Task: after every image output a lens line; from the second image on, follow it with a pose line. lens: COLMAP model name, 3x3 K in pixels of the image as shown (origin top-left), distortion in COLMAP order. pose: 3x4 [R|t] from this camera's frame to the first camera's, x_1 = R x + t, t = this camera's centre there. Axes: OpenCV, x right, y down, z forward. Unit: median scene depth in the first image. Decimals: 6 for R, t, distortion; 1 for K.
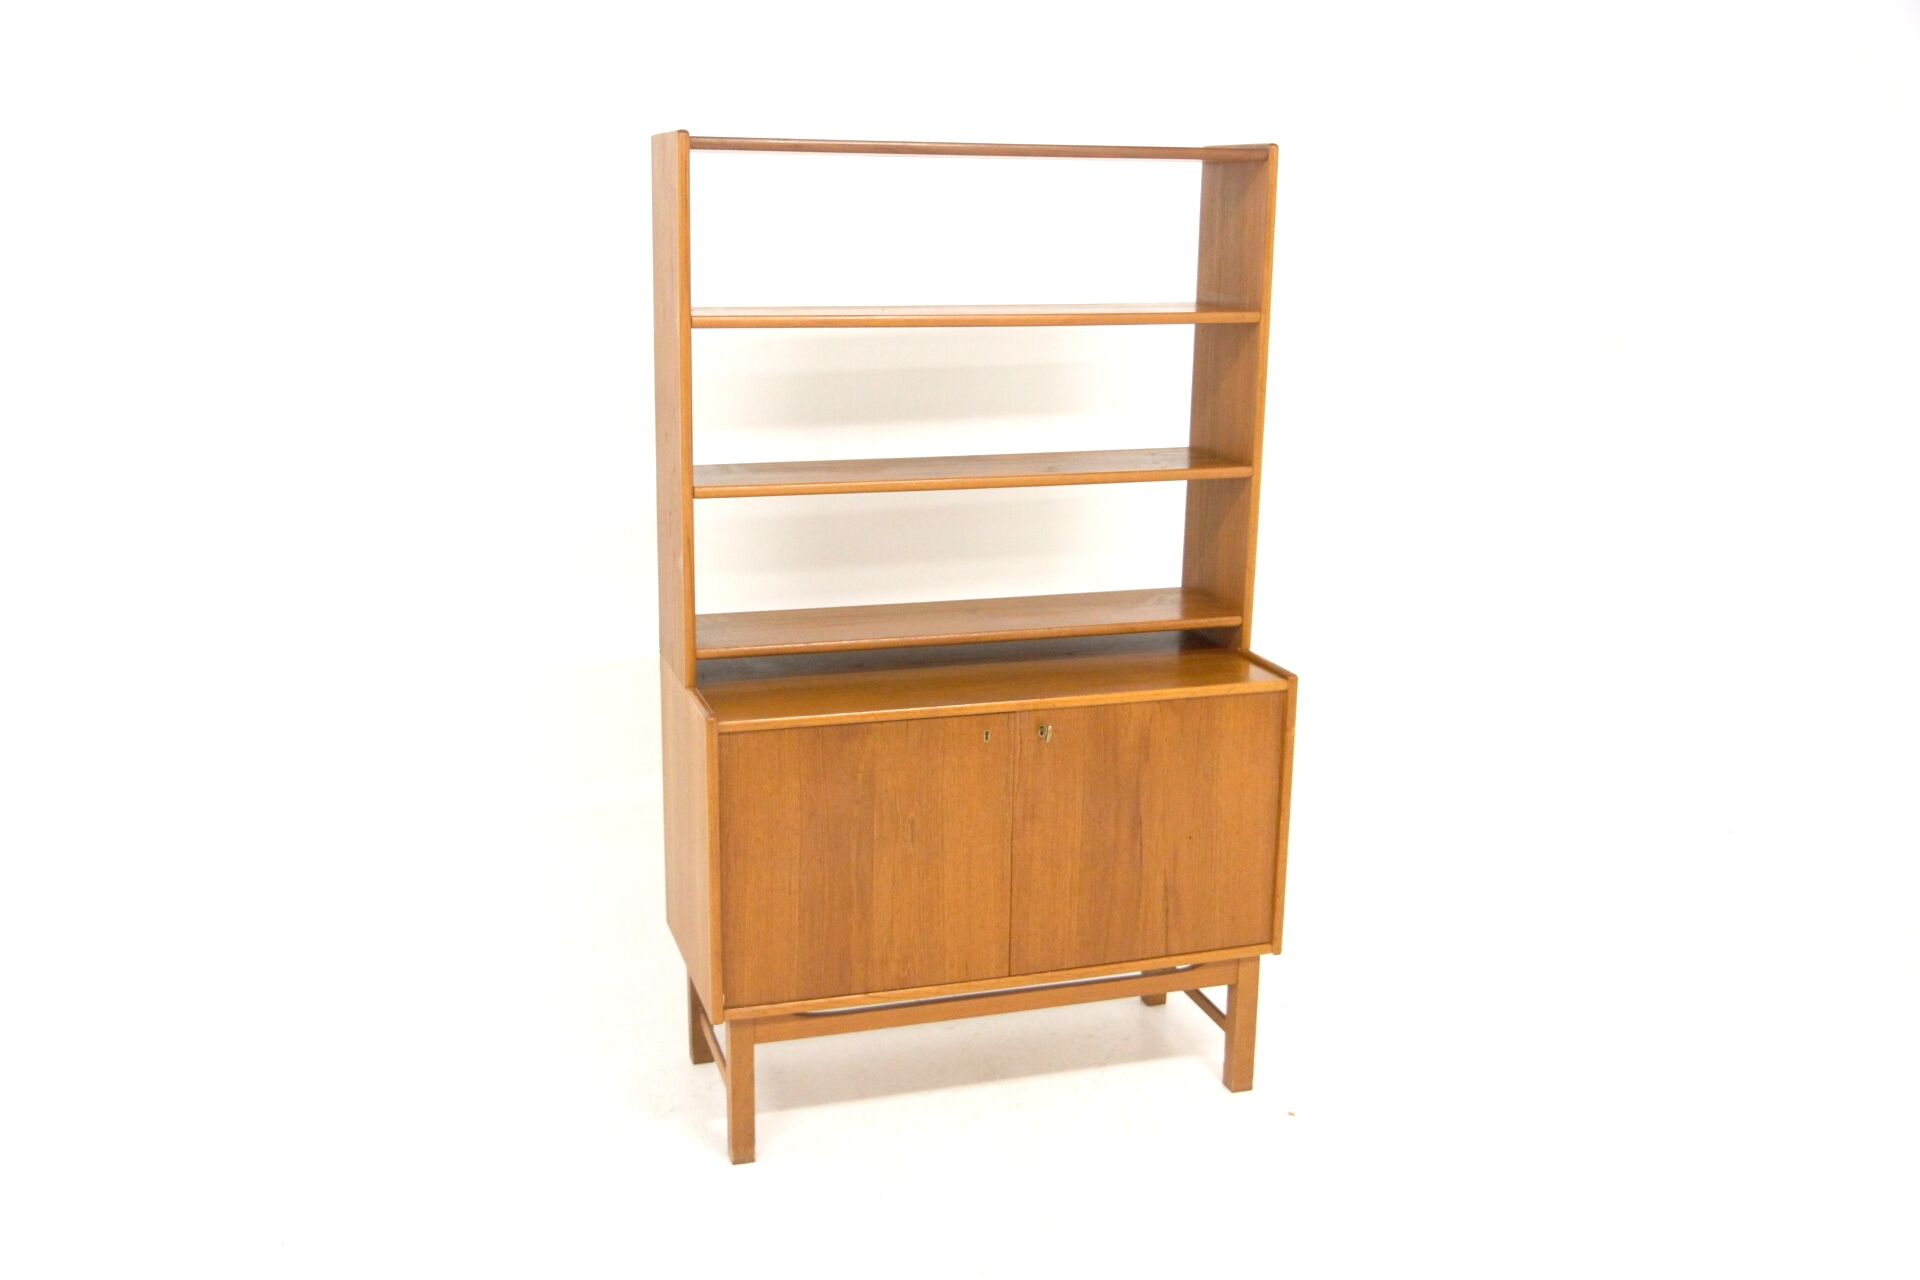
lens RADIAL K [[1767.3, 0, 944.7], [0, 1767.3, 634.4], [0, 0, 1]] dist [0.081604, 0.000000]
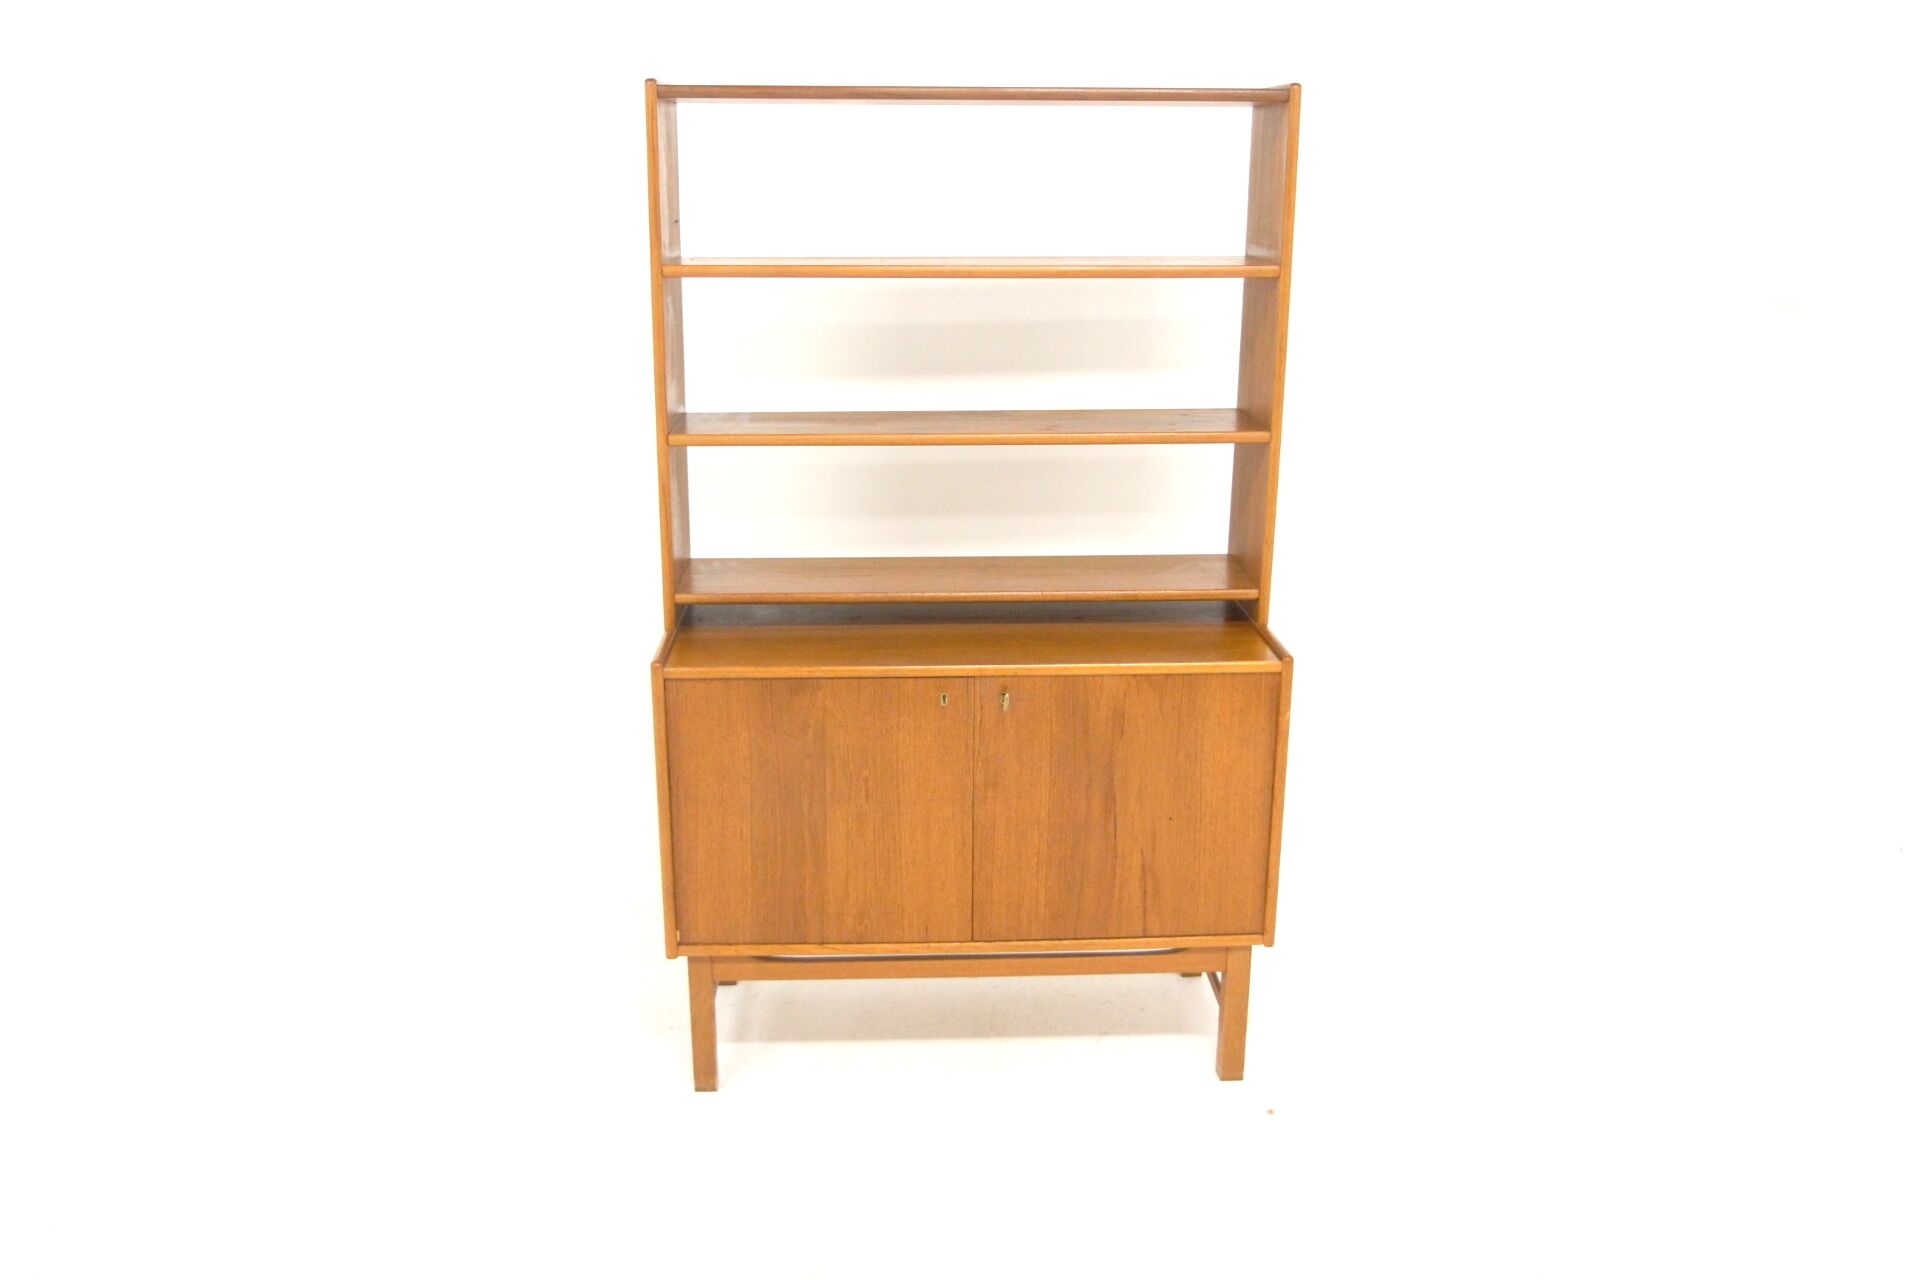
lens RADIAL K [[1618.7, 0, 969.9], [0, 1618.7, 638.2], [0, 0, 1]] dist [0.016390, 0.004210]
pose [[0.967968, 0.062844, -0.243082, 0.243222], [-0.051430, 0.997268, 0.053026, -0.023704], [0.245750, -0.038826, 0.968555, 0.130245]]
